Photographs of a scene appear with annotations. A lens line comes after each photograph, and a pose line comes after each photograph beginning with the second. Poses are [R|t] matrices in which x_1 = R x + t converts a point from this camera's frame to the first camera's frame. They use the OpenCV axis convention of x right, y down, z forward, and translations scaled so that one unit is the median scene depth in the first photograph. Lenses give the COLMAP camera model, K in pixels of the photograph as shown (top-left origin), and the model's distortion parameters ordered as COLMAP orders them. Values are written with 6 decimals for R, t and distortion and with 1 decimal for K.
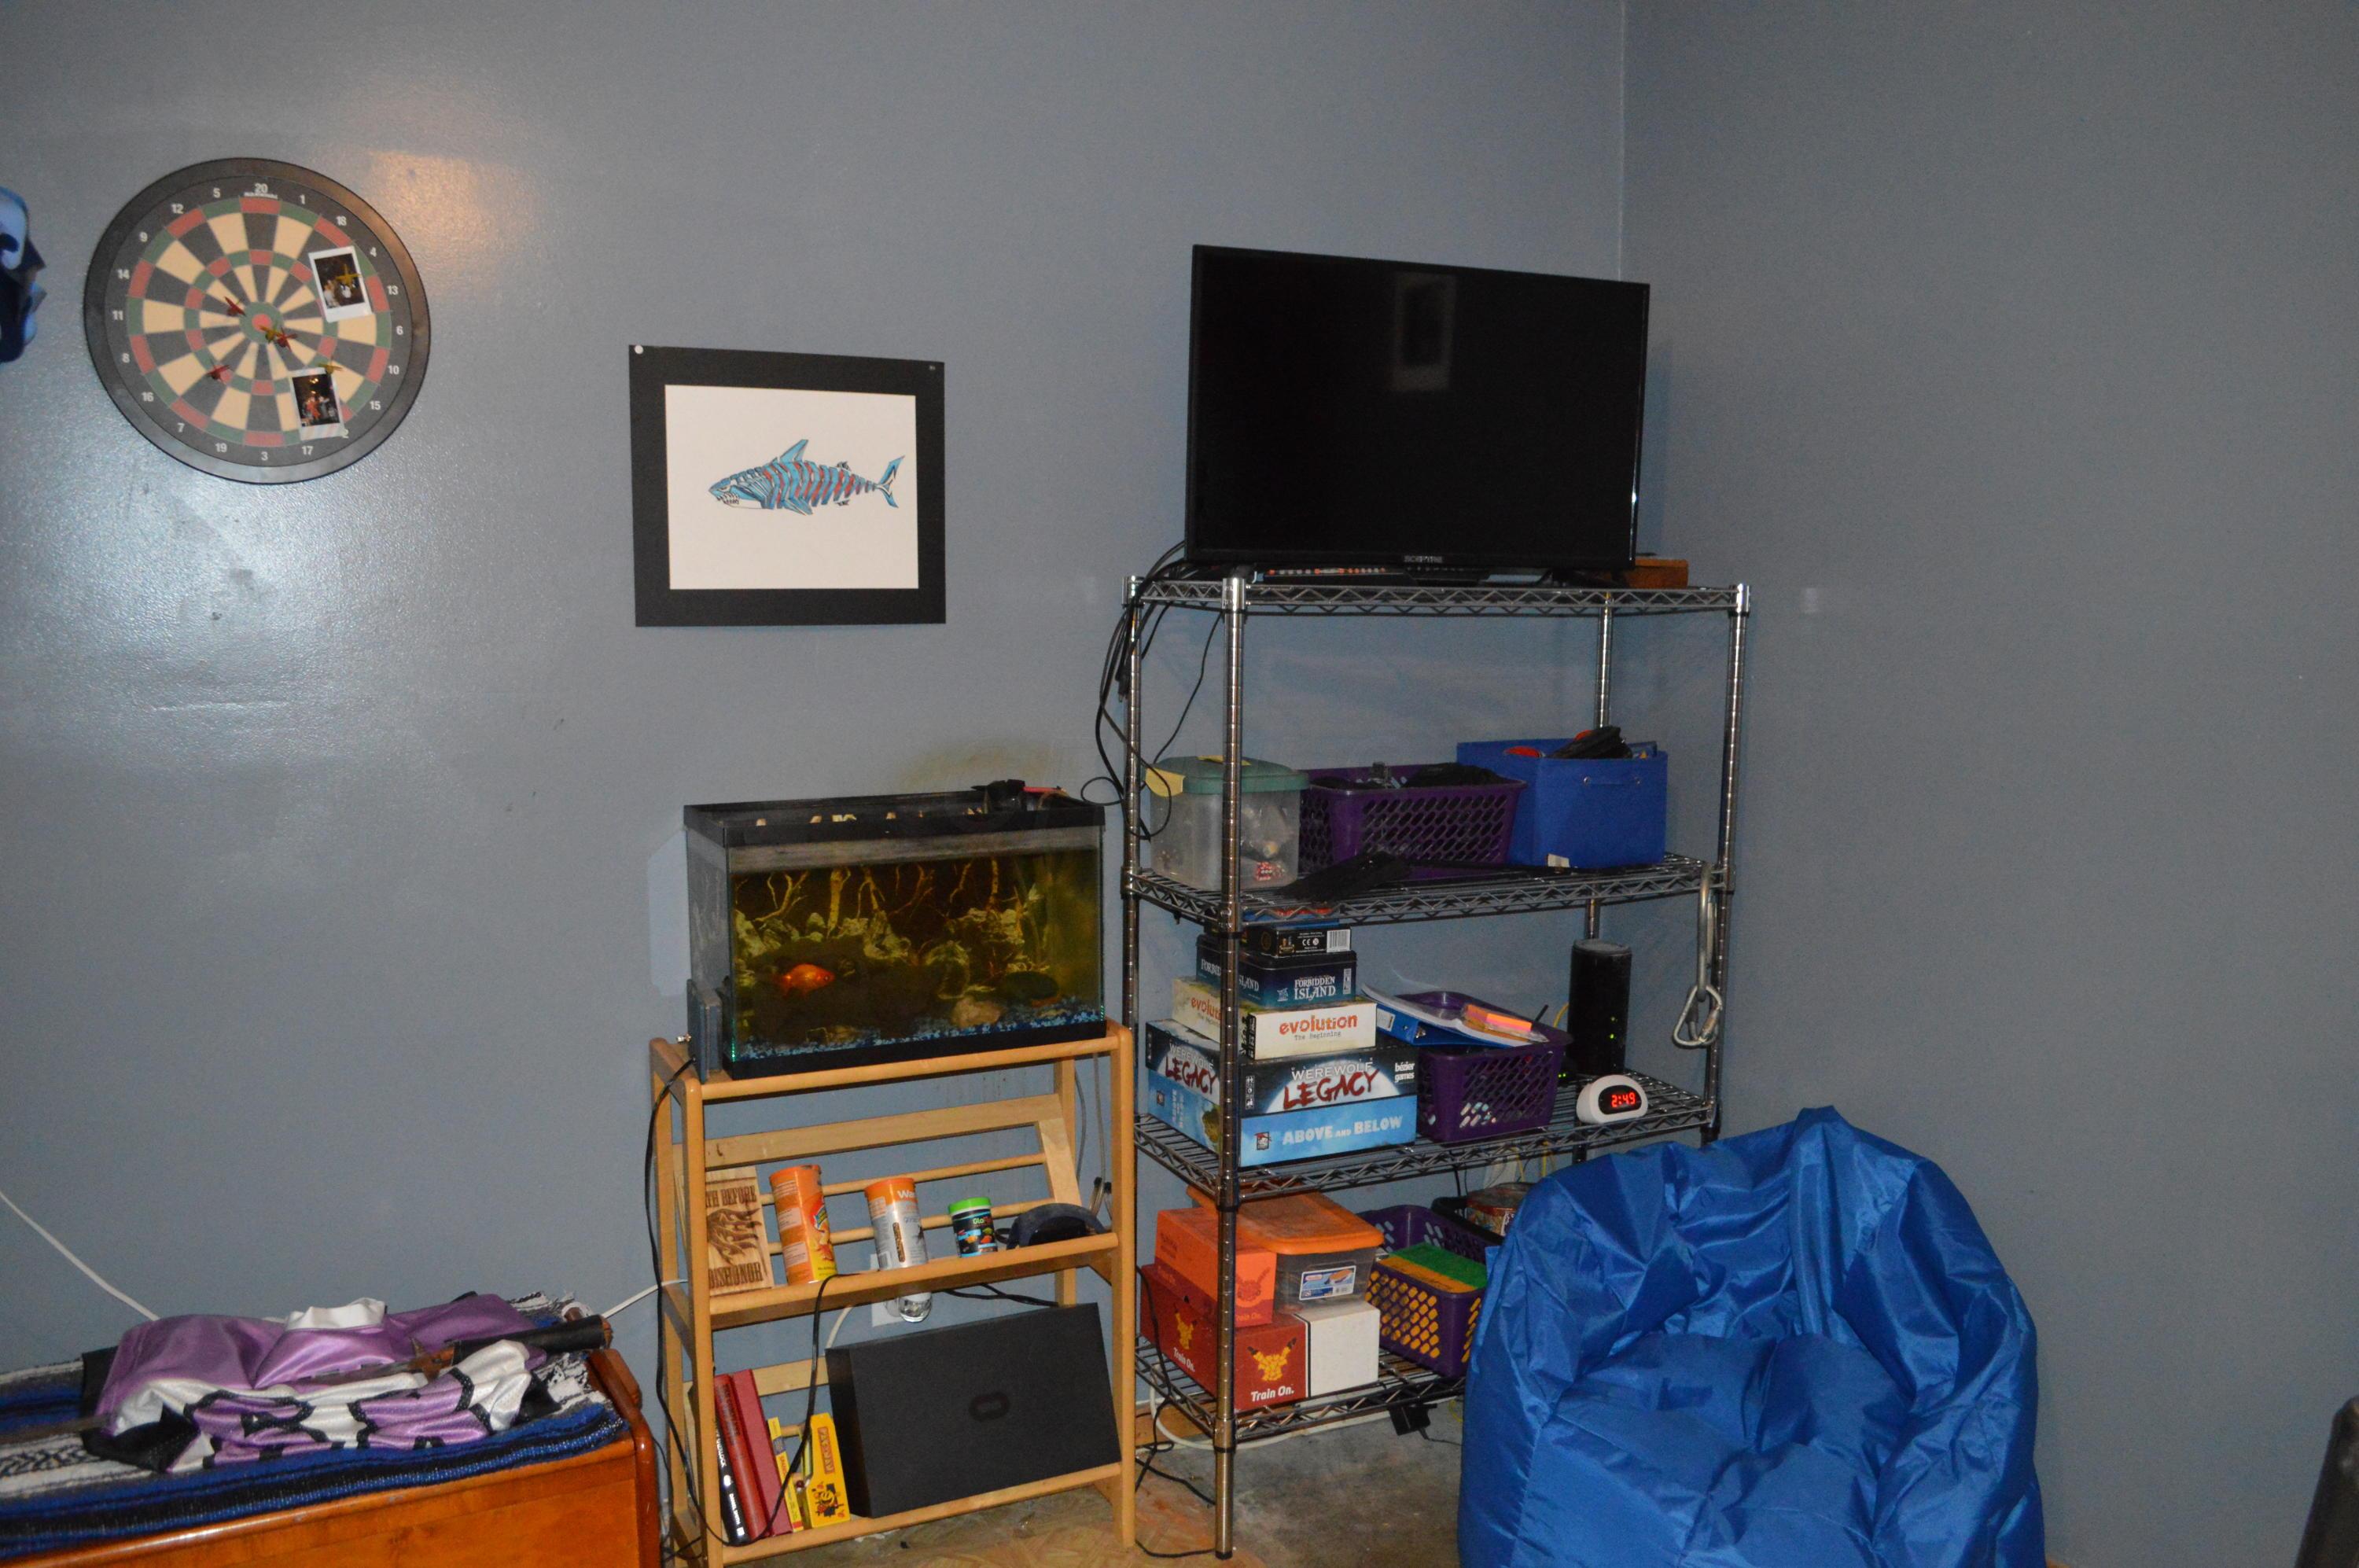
lens RADIAL K [[1865.0, 0, 1197.8], [0, 1865.0, 825.2], [0, 0, 1]] dist [-0.086124, 0.014817]
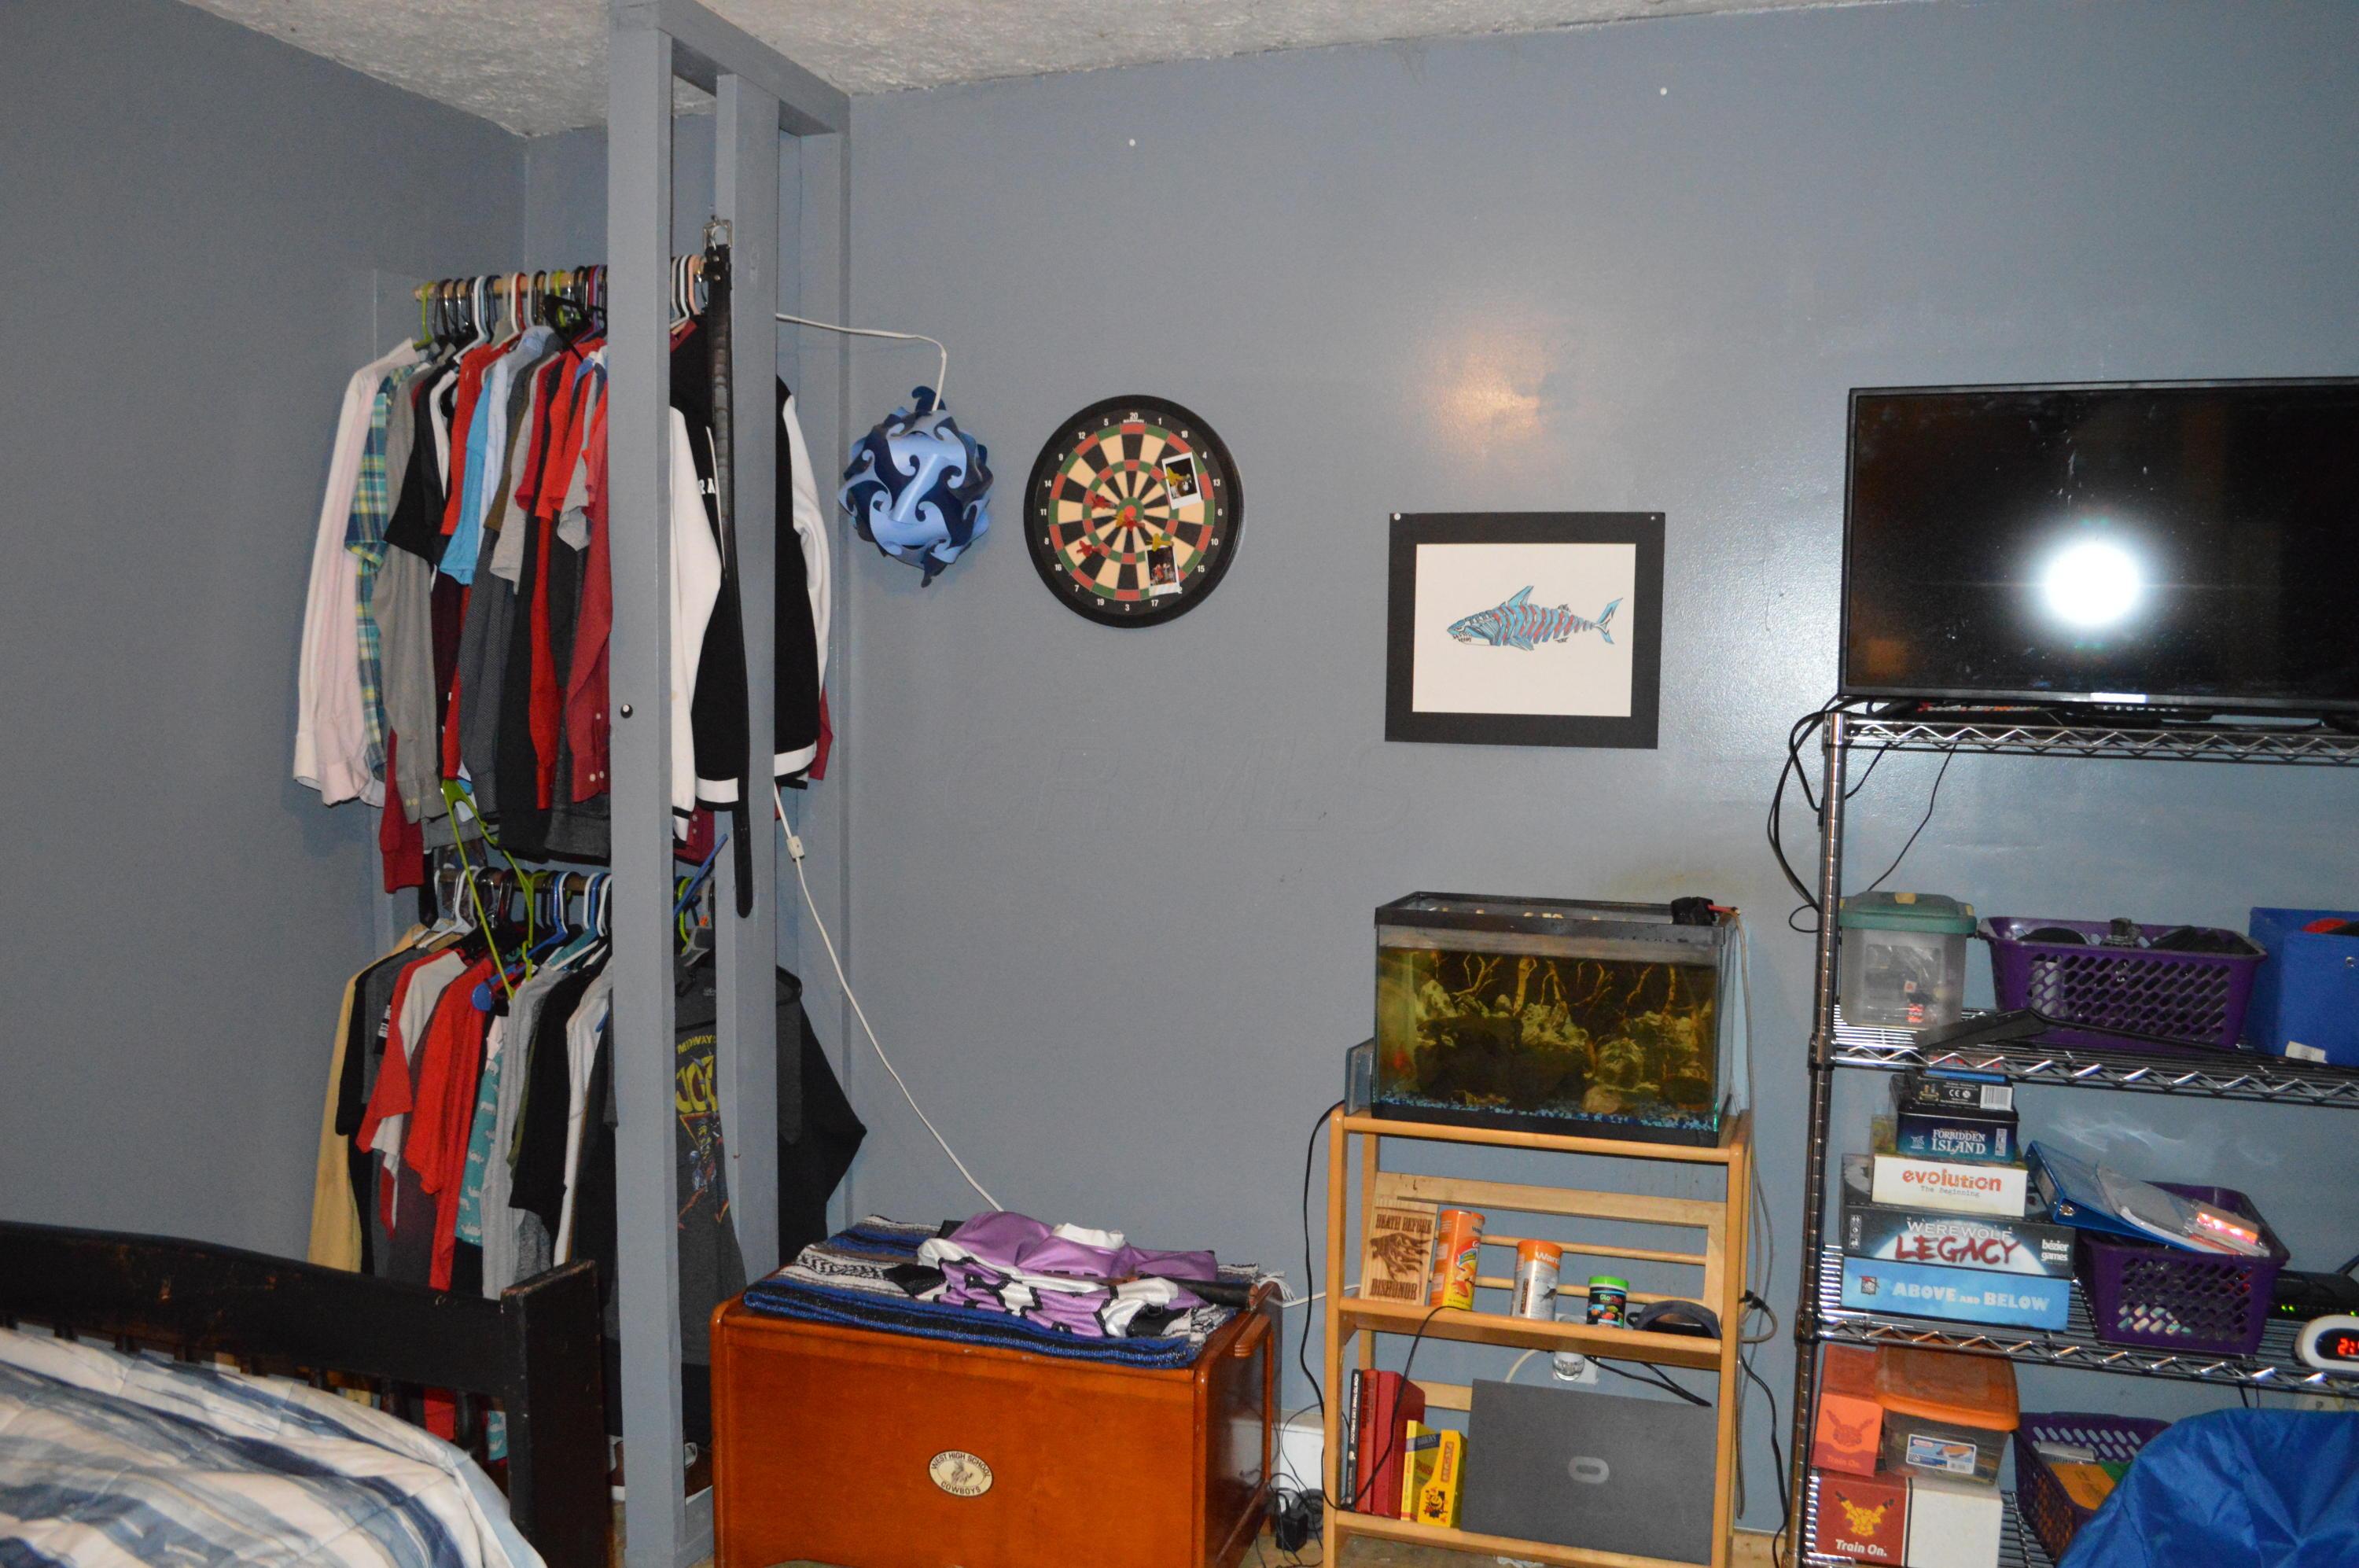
lens RADIAL K [[1865.0, 0, 1197.8], [0, 1865.0, 825.2], [0, 0, 1]] dist [-0.086124, 0.014817]
pose [[0.696351, 0.062660, -0.714961, 0.478860], [-0.108115, 0.993972, -0.018188, -0.015794], [0.709512, 0.089963, 0.698928, 0.053666]]
